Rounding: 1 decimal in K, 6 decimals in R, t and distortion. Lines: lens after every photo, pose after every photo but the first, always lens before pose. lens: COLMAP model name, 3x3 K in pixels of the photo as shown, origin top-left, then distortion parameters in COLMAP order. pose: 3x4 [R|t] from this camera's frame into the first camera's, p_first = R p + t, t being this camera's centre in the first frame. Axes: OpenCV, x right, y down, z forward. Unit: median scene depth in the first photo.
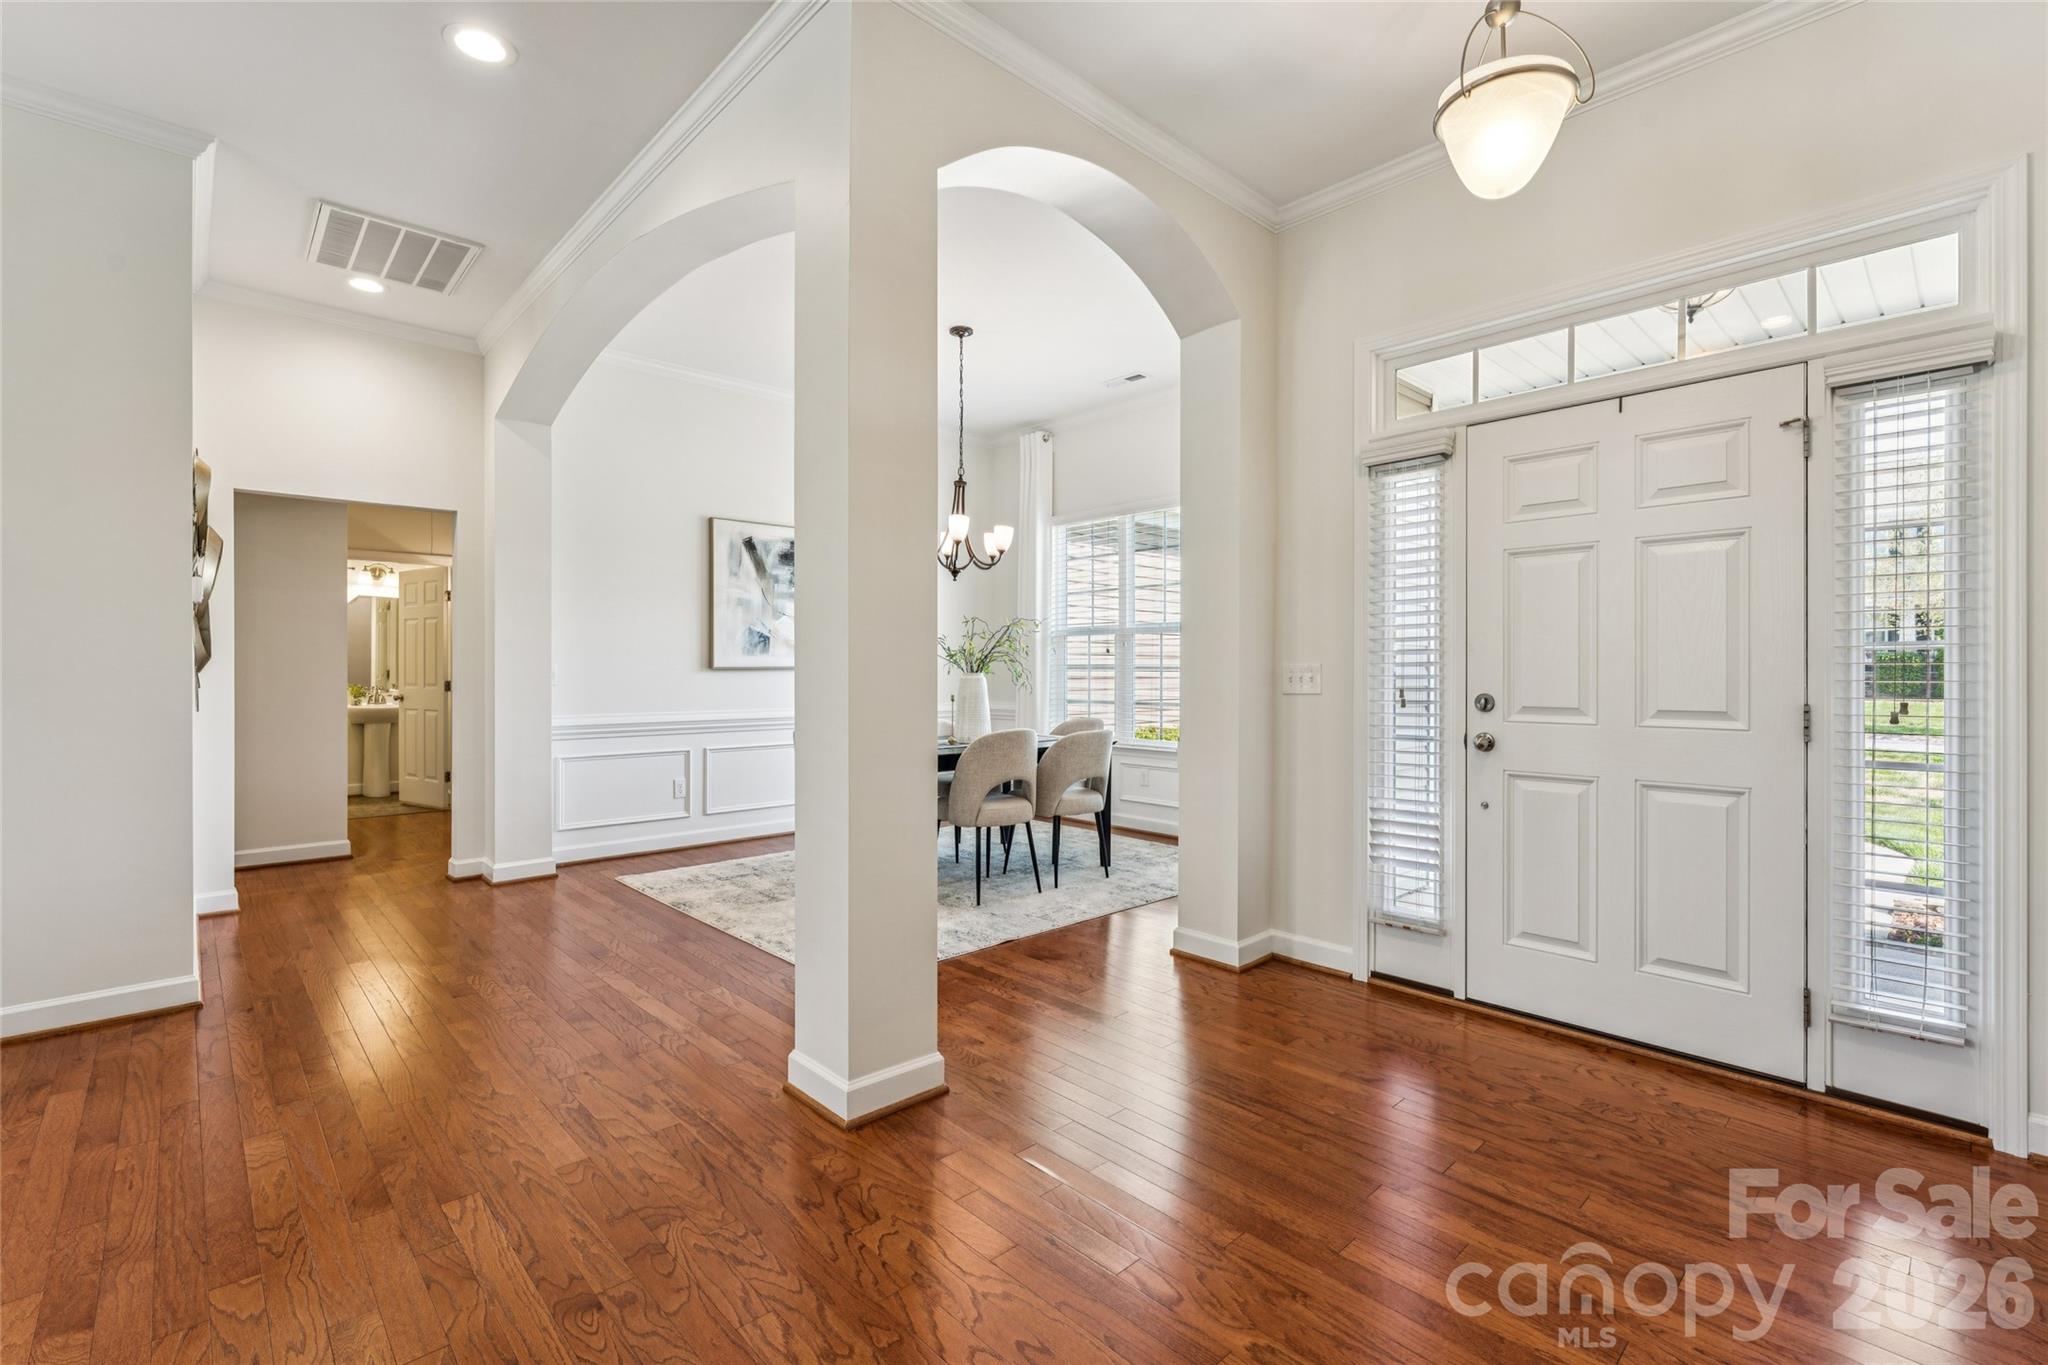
lens RADIAL K [[902.9, 0, 1026.7], [0, 902.9, 665.0], [0, 0, 1]] dist [0.000075, -0.000024]
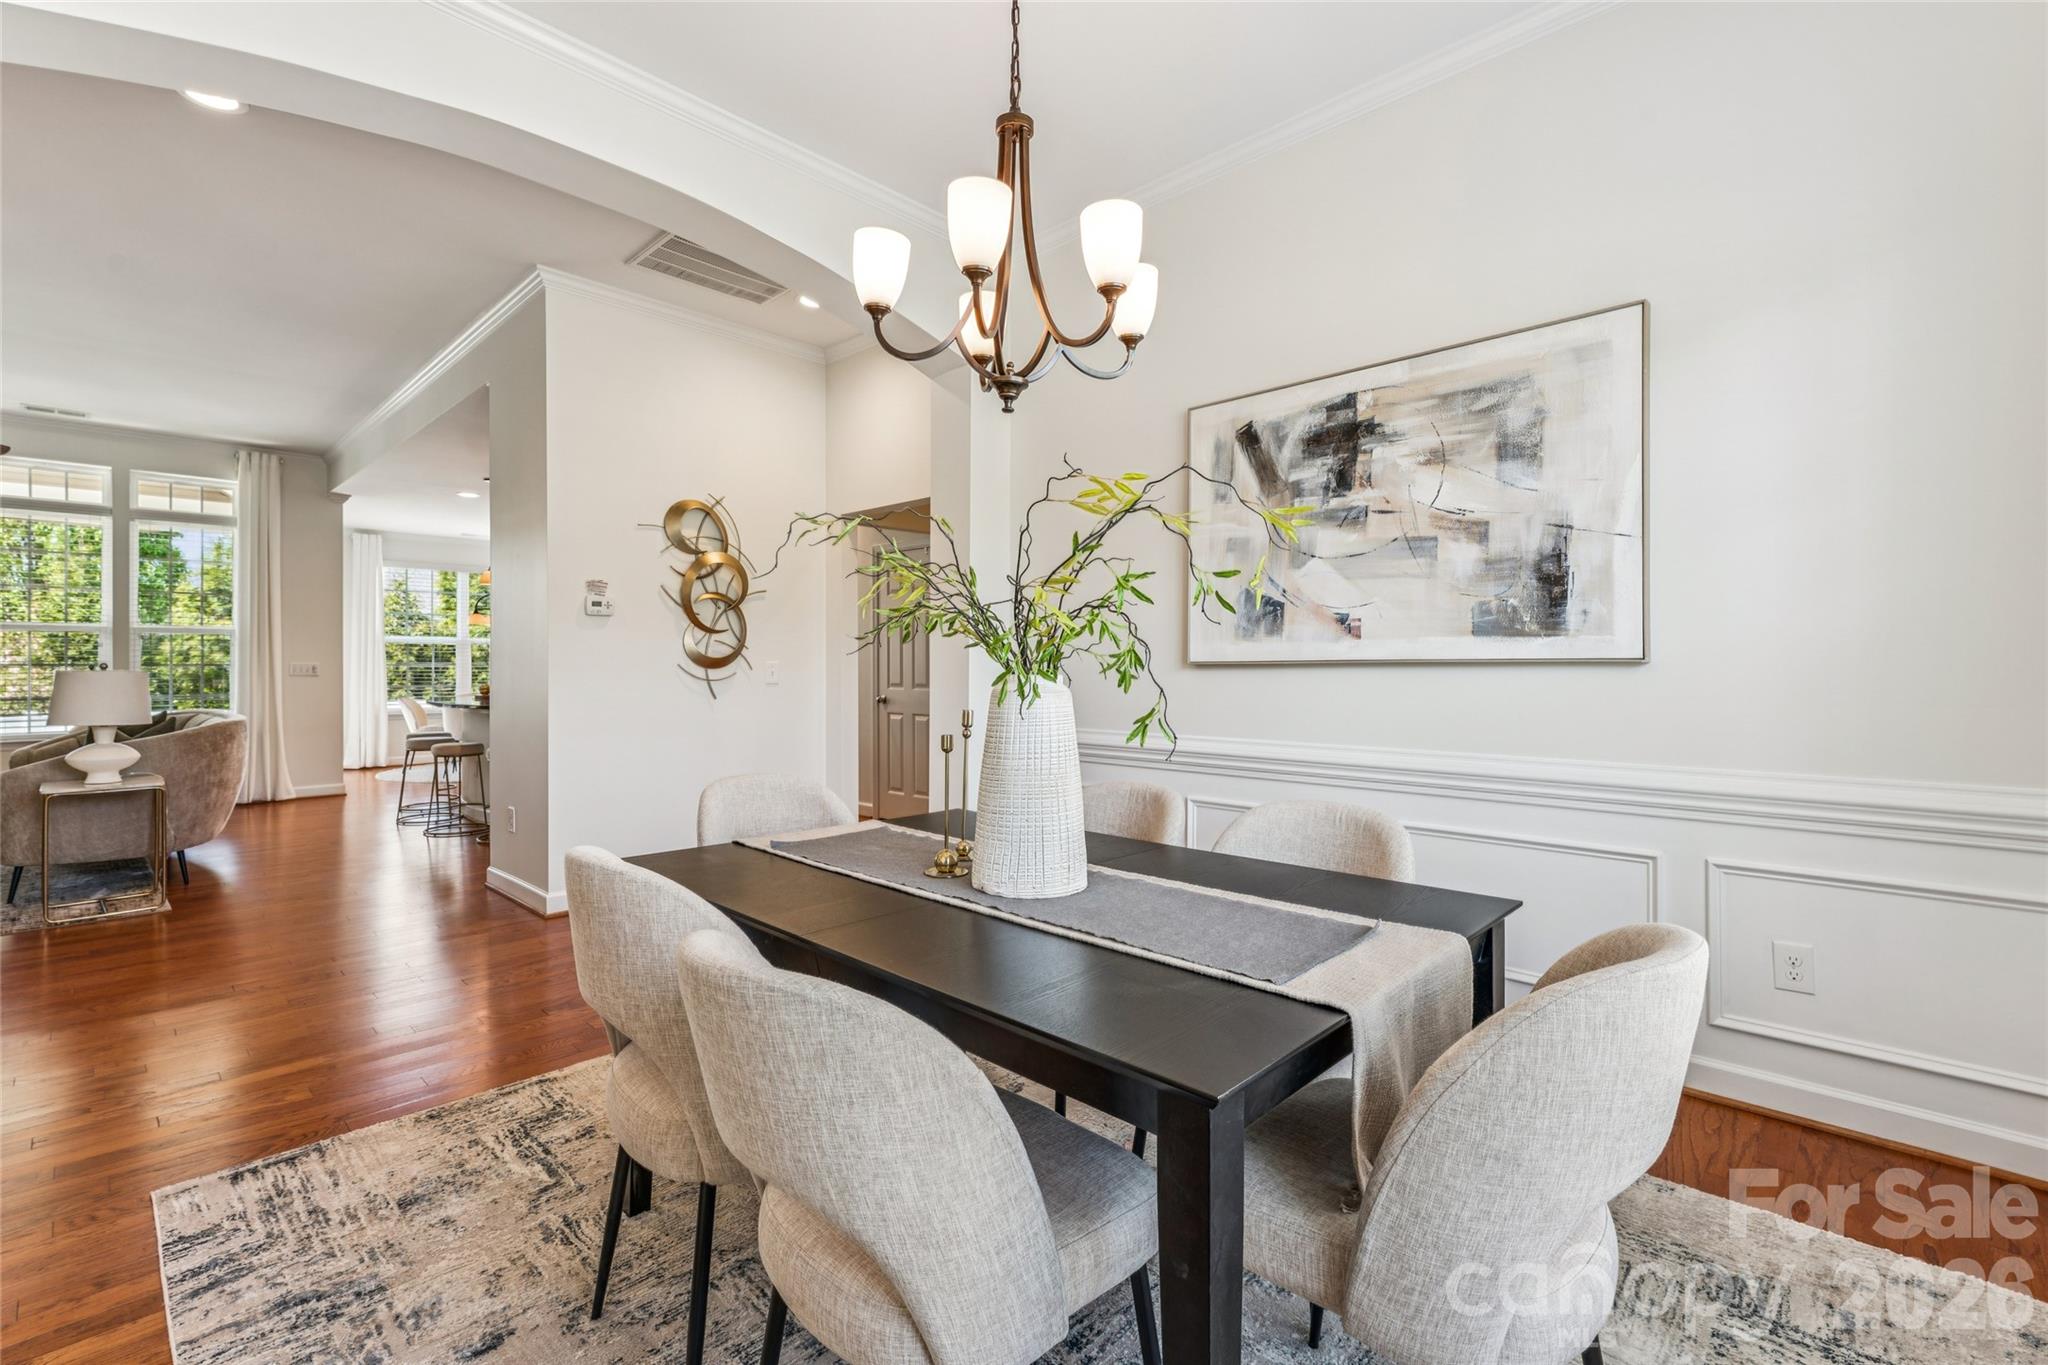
lens RADIAL K [[902.9, 0, 1020.8], [0, 902.9, 664.2], [0, 0, 1]] dist [0.000075, -0.000024]
pose [[0.050541, -0.010047, -0.998671, 0.270343], [0.003185, 0.999946, -0.009898, 0.010370], [0.998717, -0.002681, 0.050570, 0.983982]]
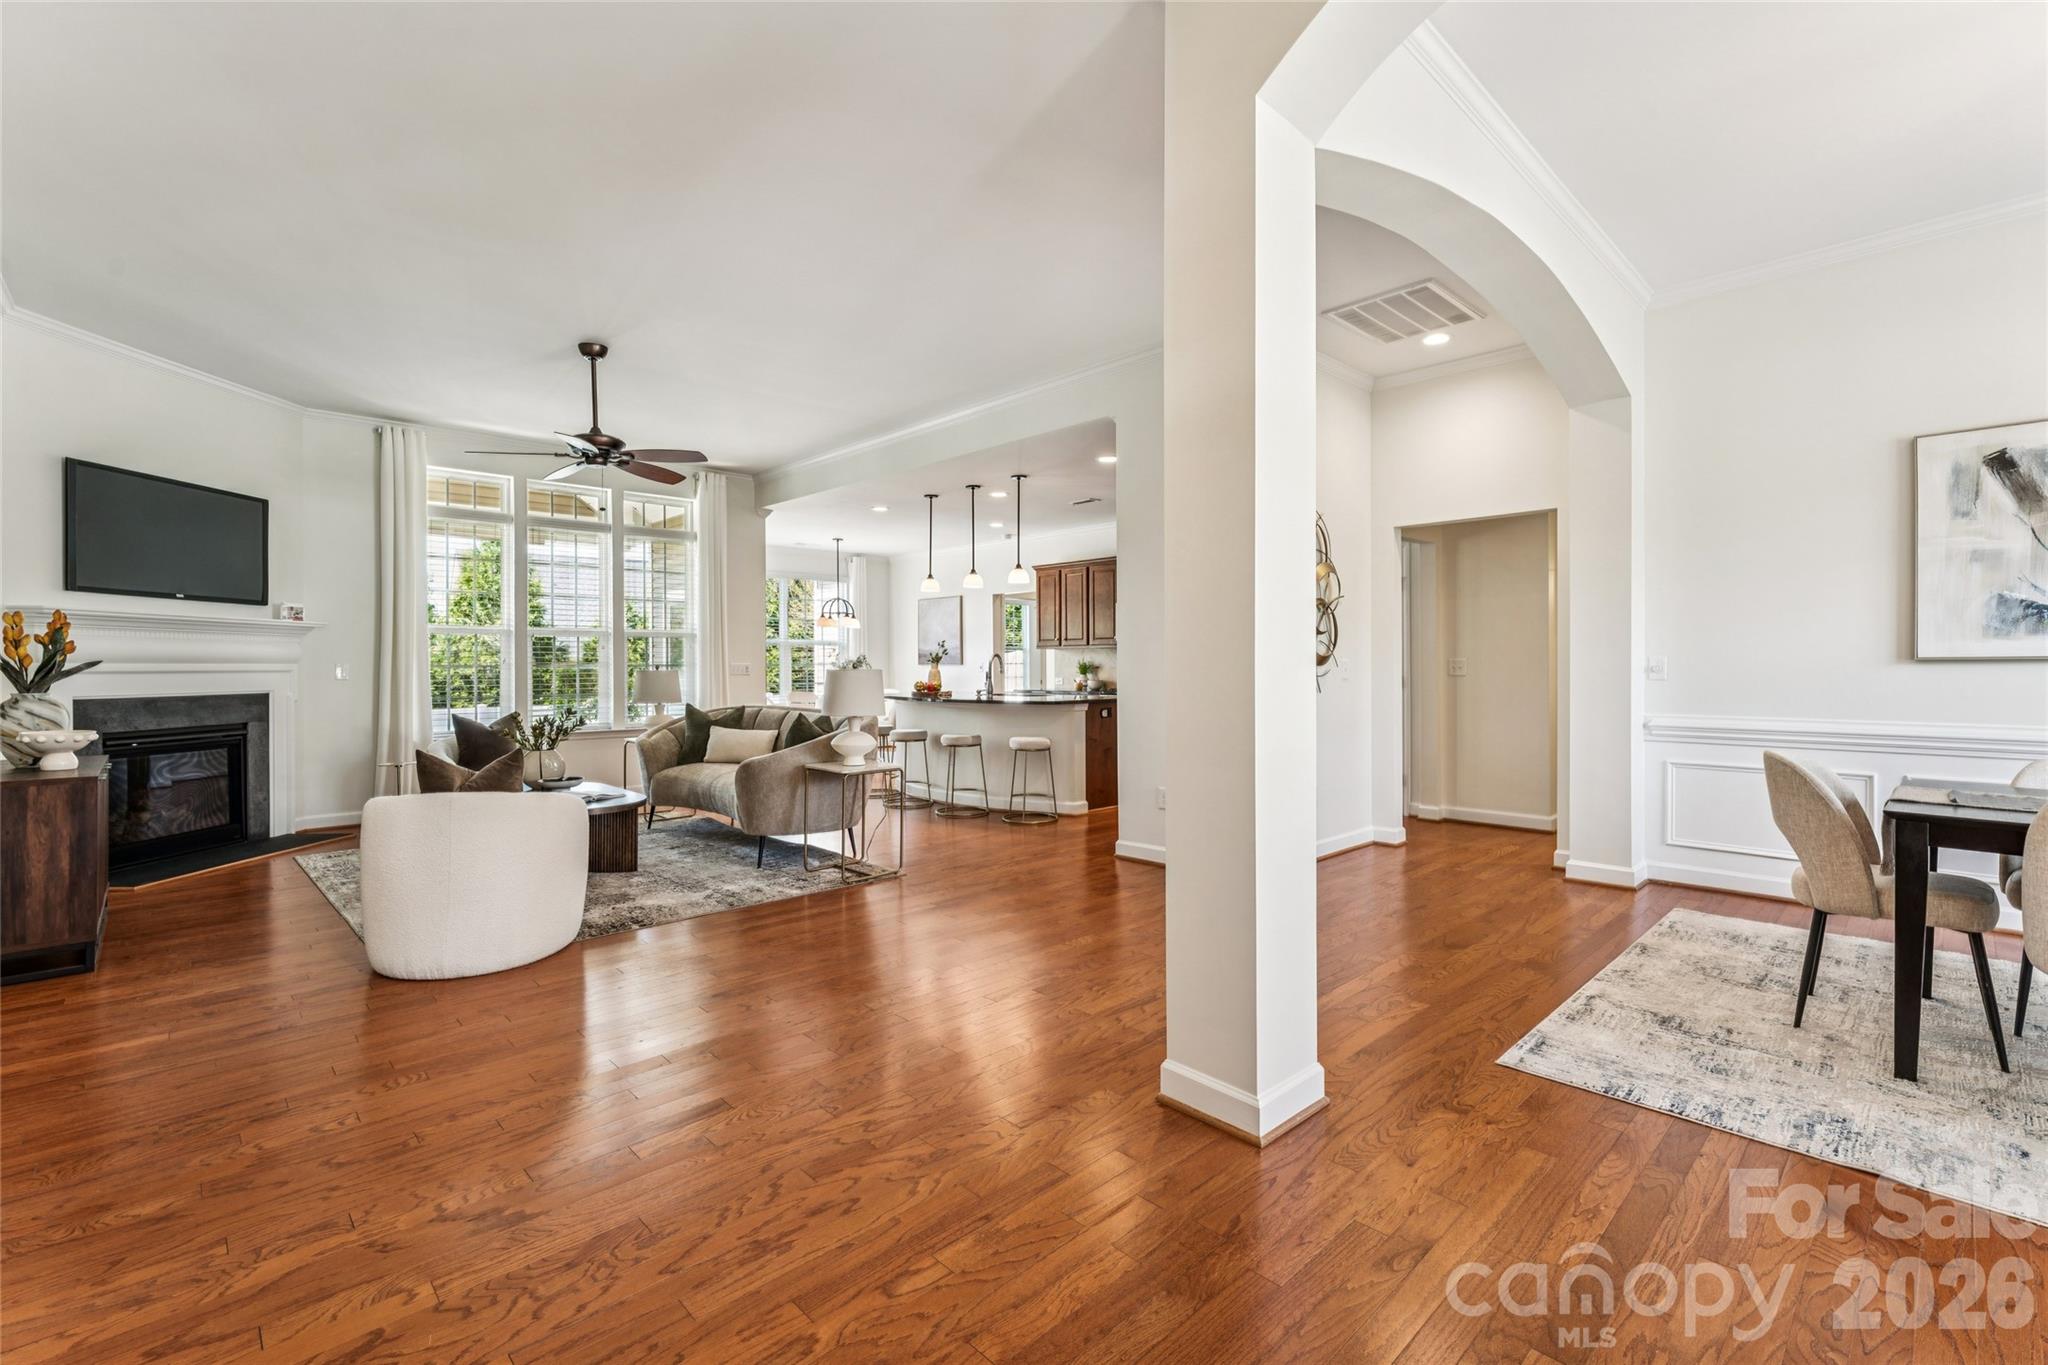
lens RADIAL K [[902.9, 0, 1018.5], [0, 902.9, 667.4], [0, 0, 1]] dist [0.000075, -0.000024]
pose [[0.000842, 0.001573, -0.999998, 0.378007], [0.009799, 0.999951, 0.001581, 0.002128], [0.999952, -0.009800, 0.000827, 0.371467]]
